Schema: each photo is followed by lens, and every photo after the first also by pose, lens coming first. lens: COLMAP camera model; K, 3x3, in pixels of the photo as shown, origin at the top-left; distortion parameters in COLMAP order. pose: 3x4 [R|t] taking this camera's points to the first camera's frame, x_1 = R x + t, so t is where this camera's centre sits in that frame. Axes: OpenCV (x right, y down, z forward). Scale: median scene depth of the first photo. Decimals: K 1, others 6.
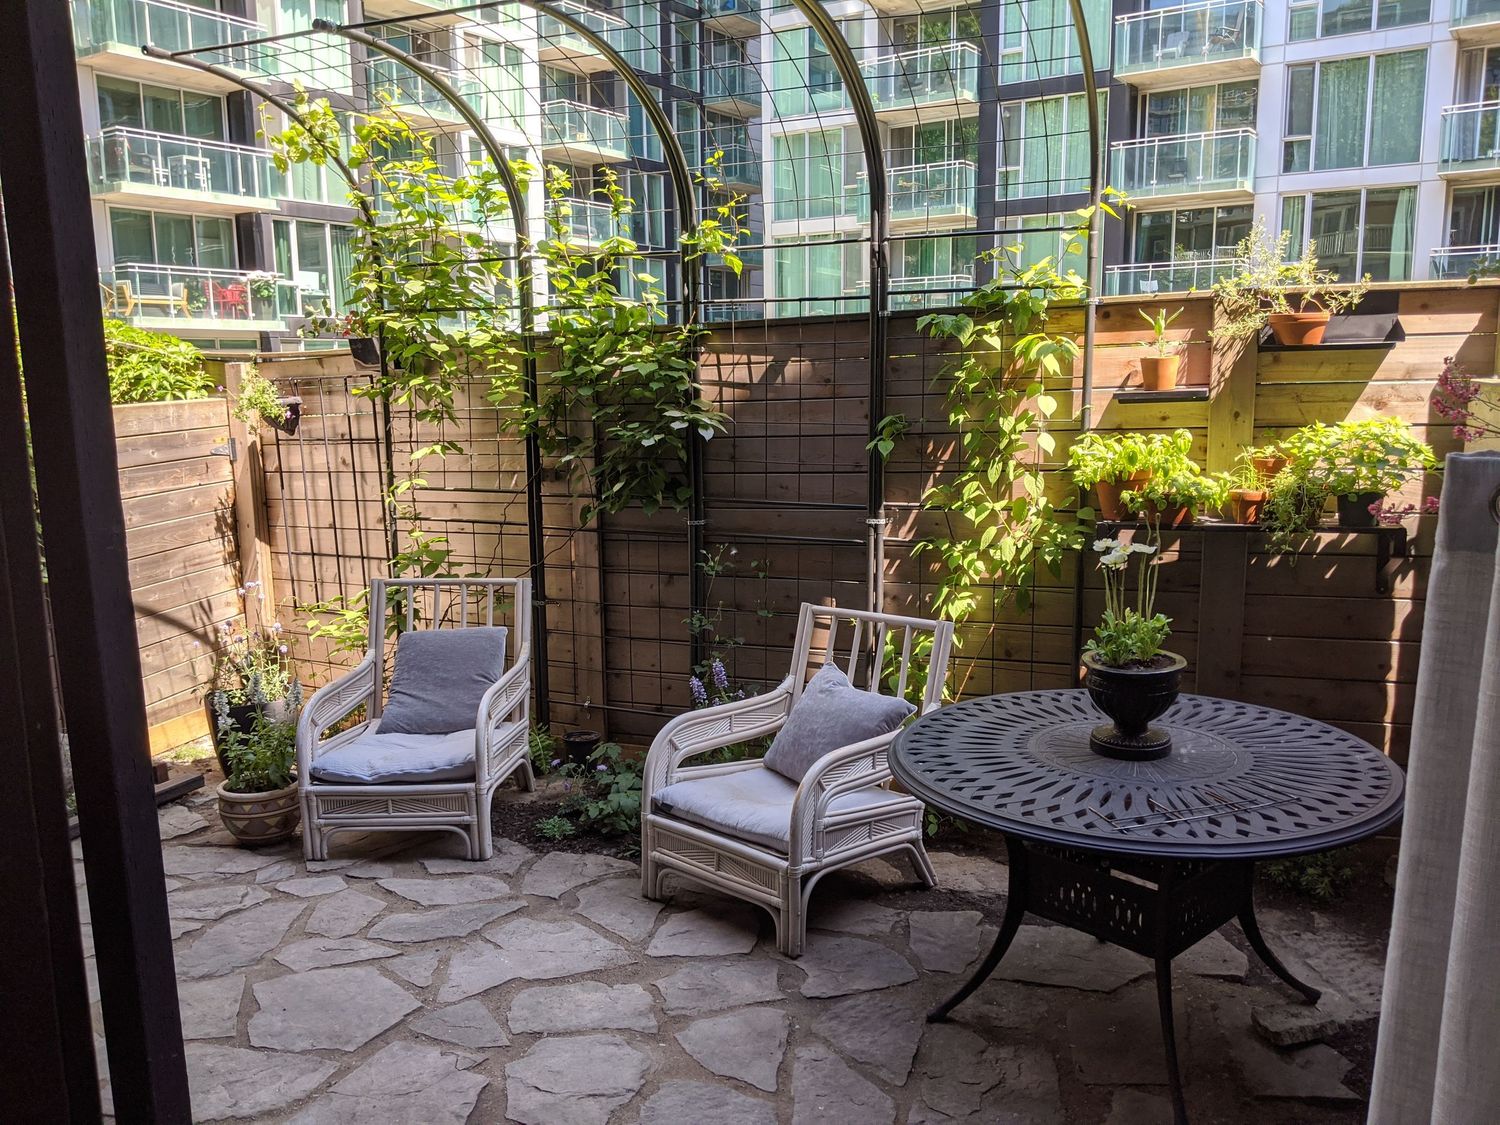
lens RADIAL K [[1198.0, 0, 750.0], [0, 1198.0, 562.5], [0, 0, 1]] dist [-0.006105, -0.006284]
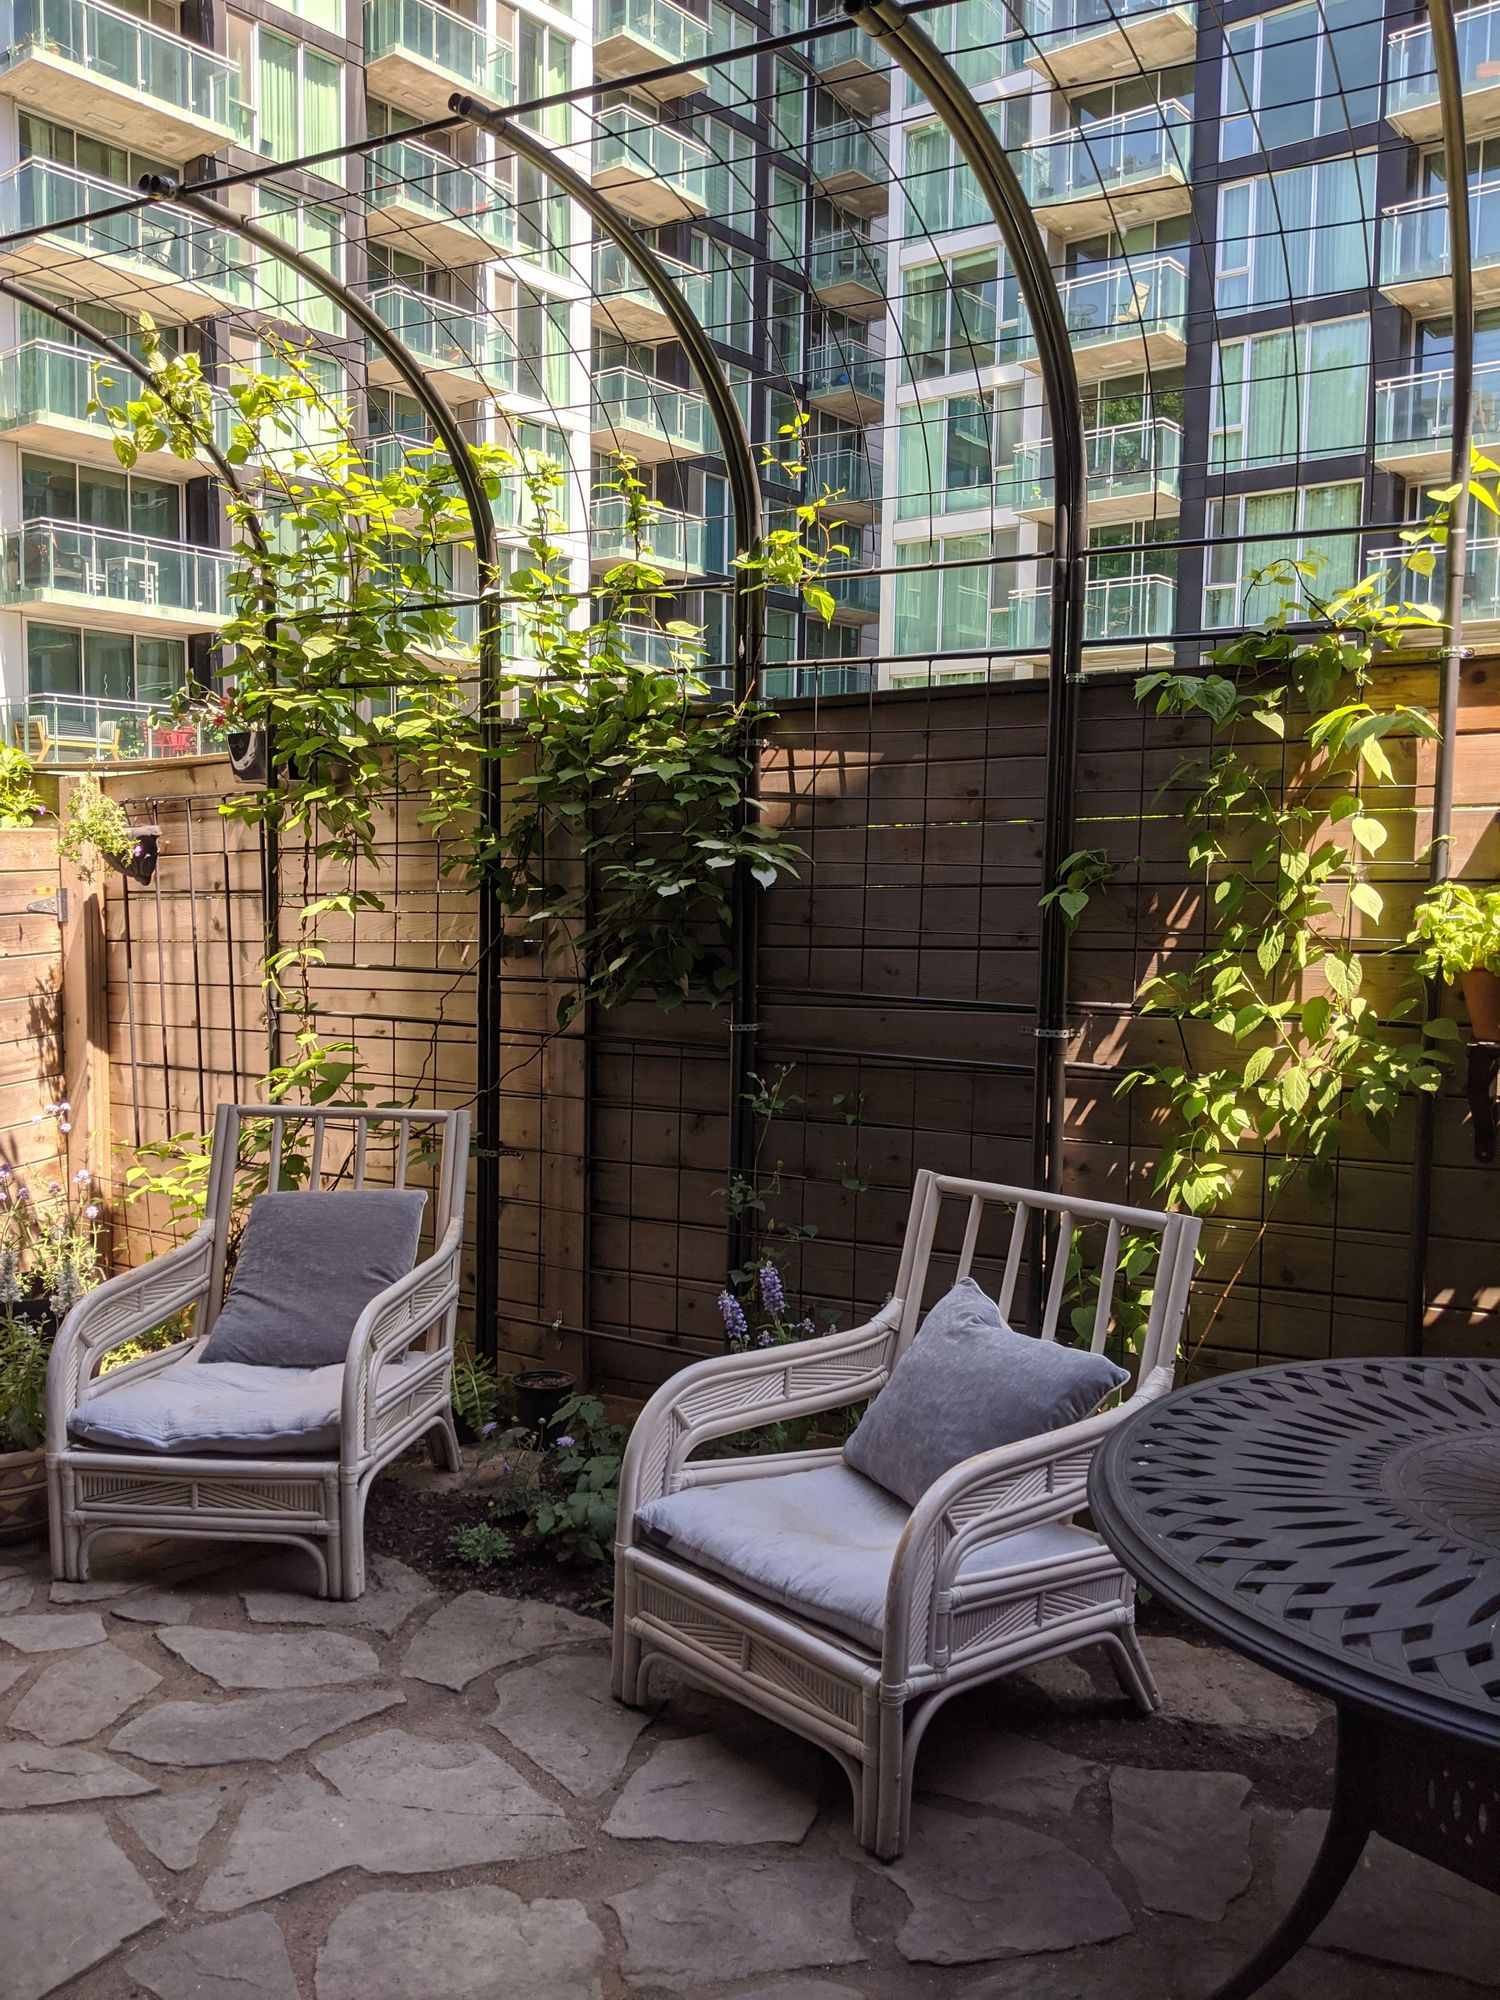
lens RADIAL K [[1567.7, 0, 721.7], [0, 1567.7, 984.5], [0, 0, 1]] dist [0.066060, -0.143158]
pose [[0.996022, 0.030916, -0.083573, 0.008738], [-0.037770, 0.995939, -0.081721, 0.009738], [0.080707, 0.084552, 0.993145, 0.223061]]
